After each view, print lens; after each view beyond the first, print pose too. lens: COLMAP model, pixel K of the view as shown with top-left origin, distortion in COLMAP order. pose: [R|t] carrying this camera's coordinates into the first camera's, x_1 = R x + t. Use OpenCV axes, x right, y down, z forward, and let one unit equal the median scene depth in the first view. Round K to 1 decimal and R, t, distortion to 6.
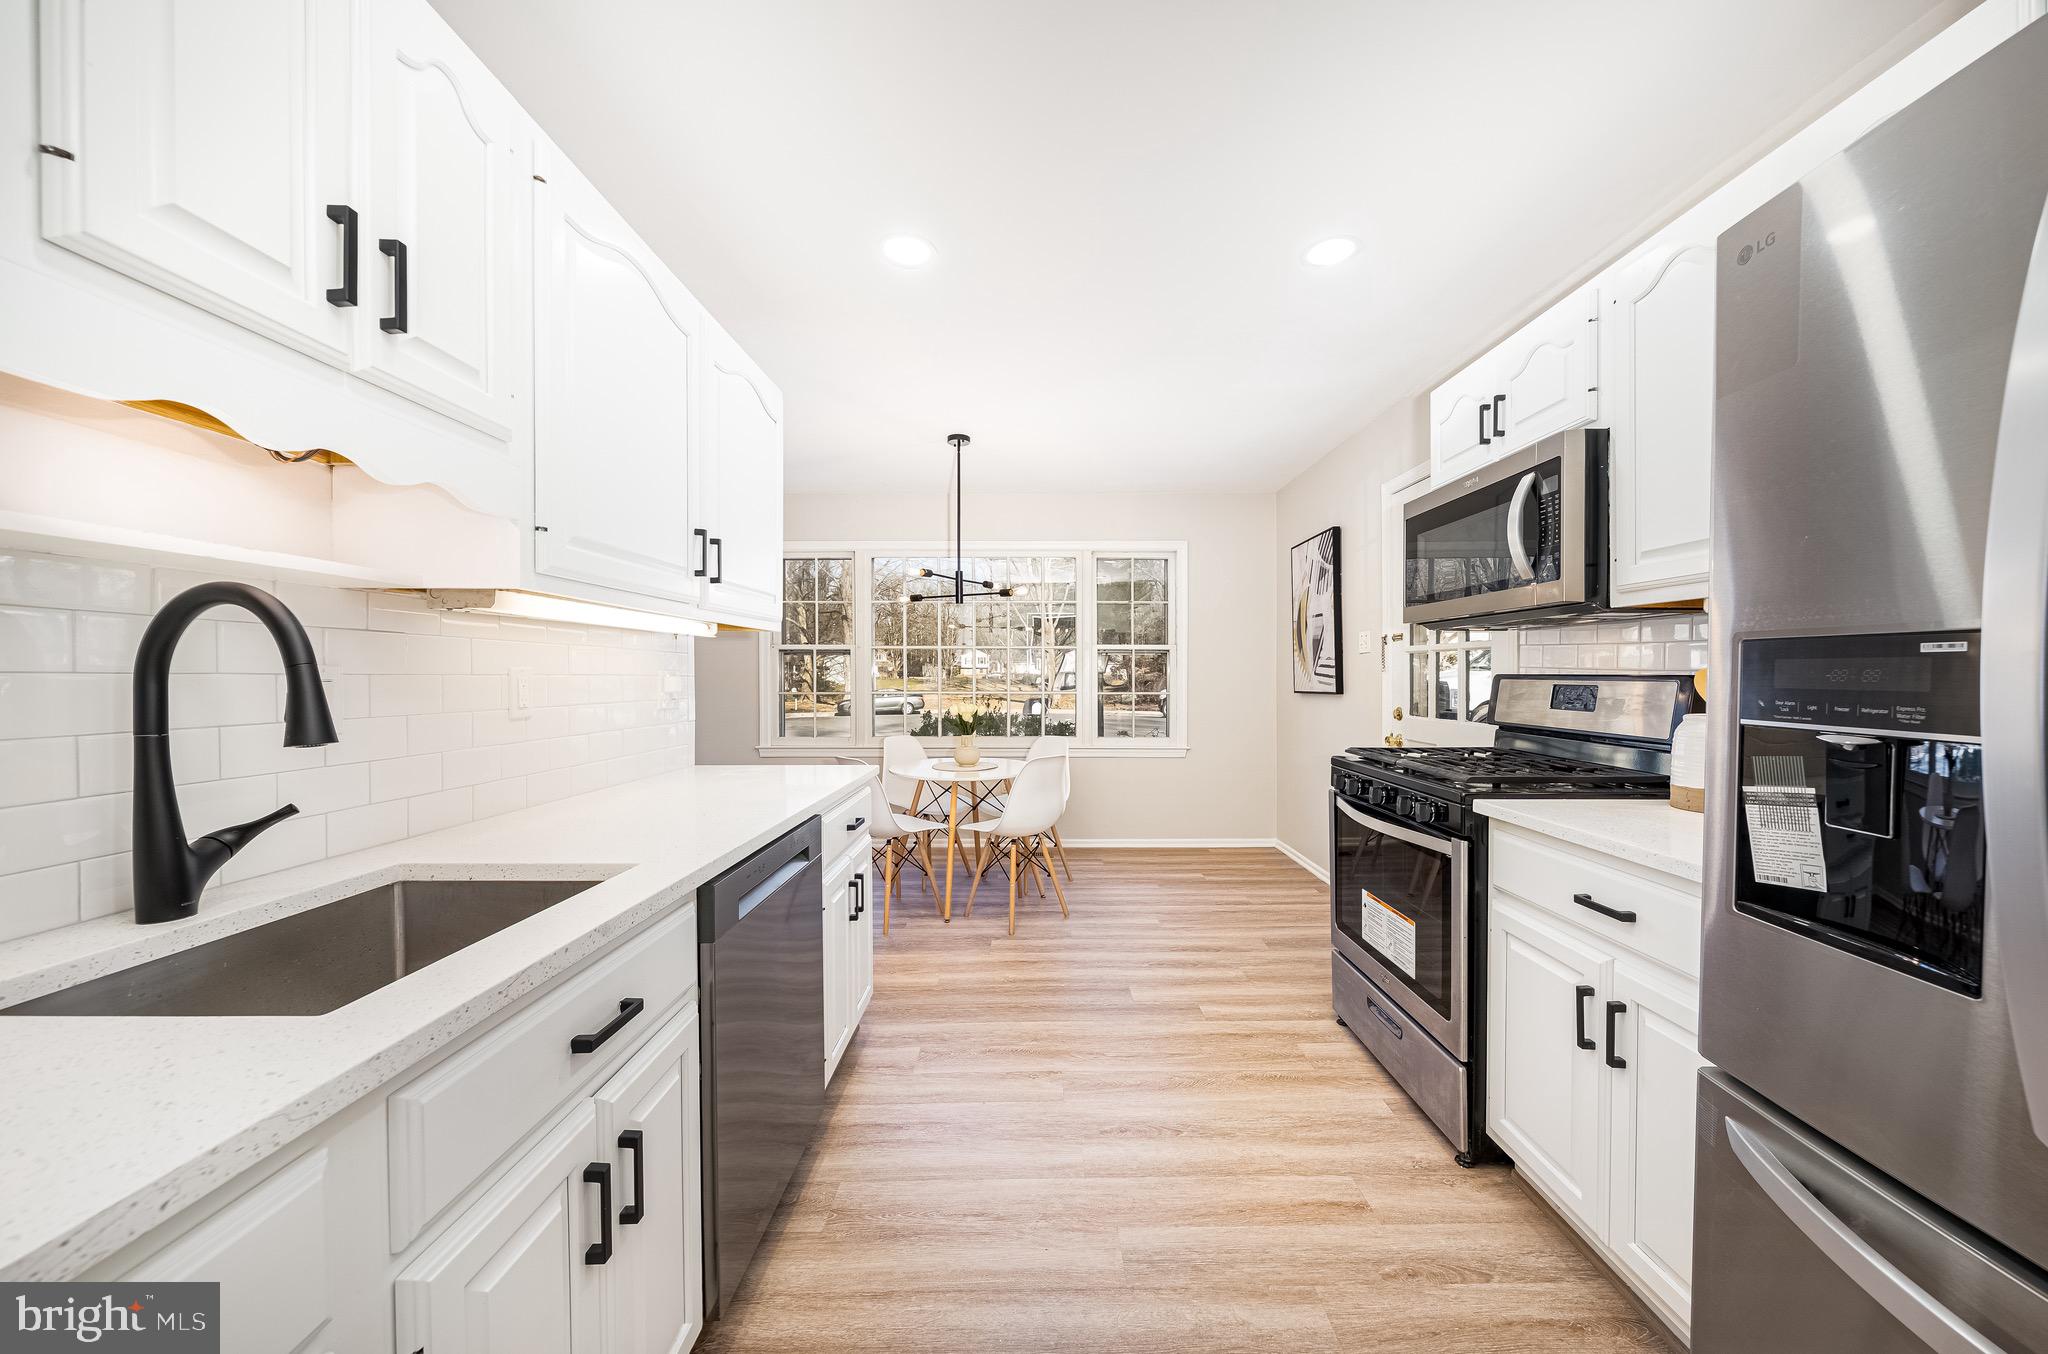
lens RADIAL K [[718.8, 0, 1024.9], [0, 718.8, 679.5], [0, 0, 1]] dist [-0.000166, 0.000001]
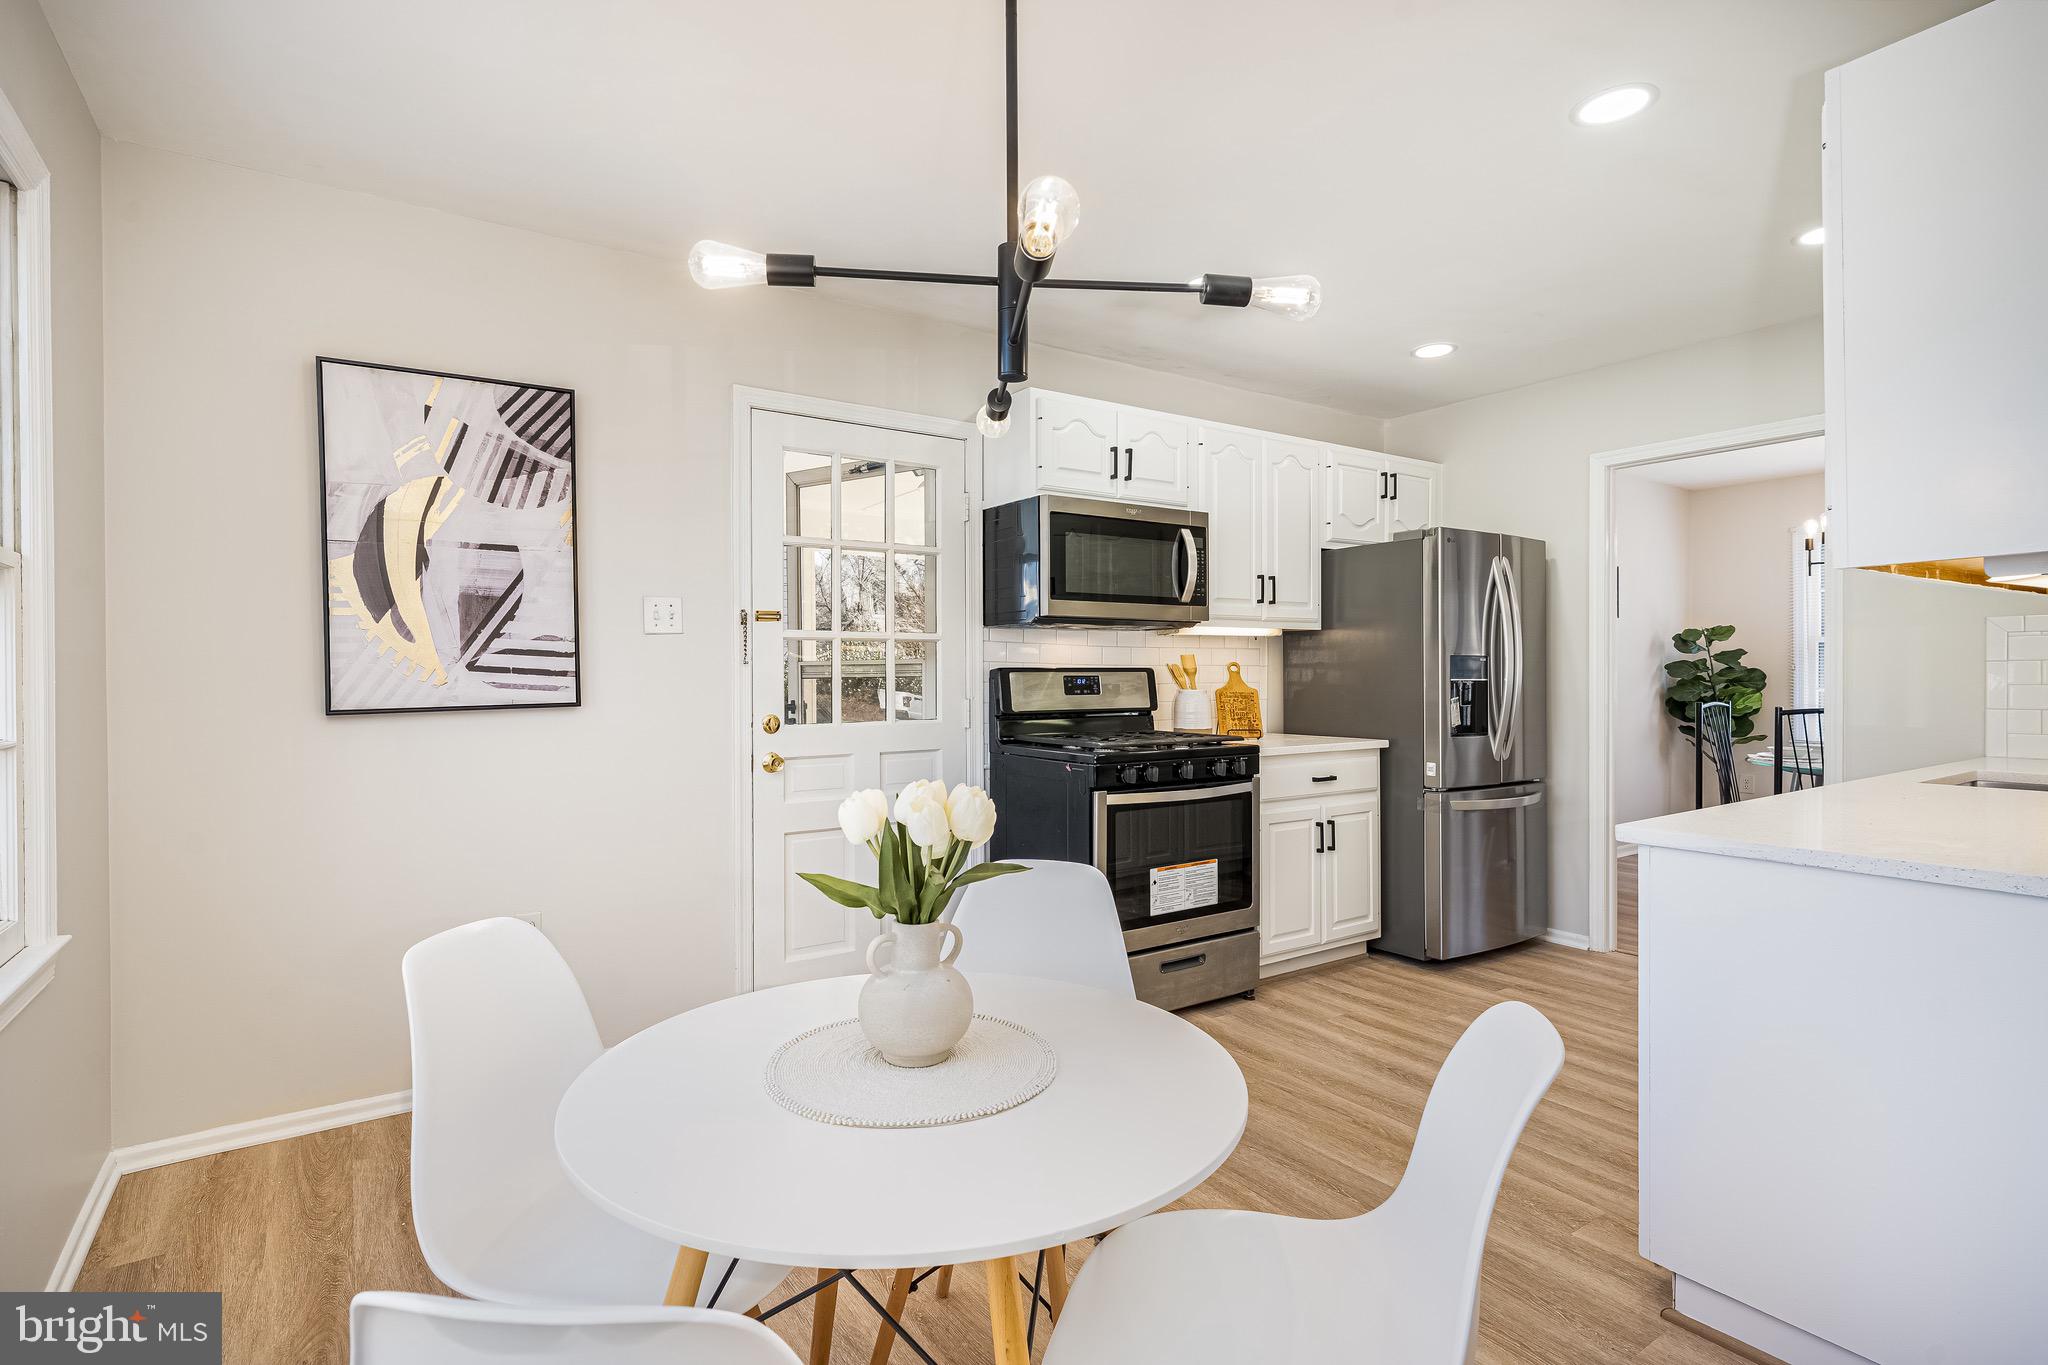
lens RADIAL K [[989.5, 0, 1015.8], [0, 989.5, 679.3], [0, 0, 1]] dist [0.002427, 0.000048]
pose [[-0.562408, -0.004126, 0.826849, -0.758966], [0.010929, 0.999863, 0.012423, -0.010690], [-0.826787, 0.016023, -0.562286, 2.408883]]
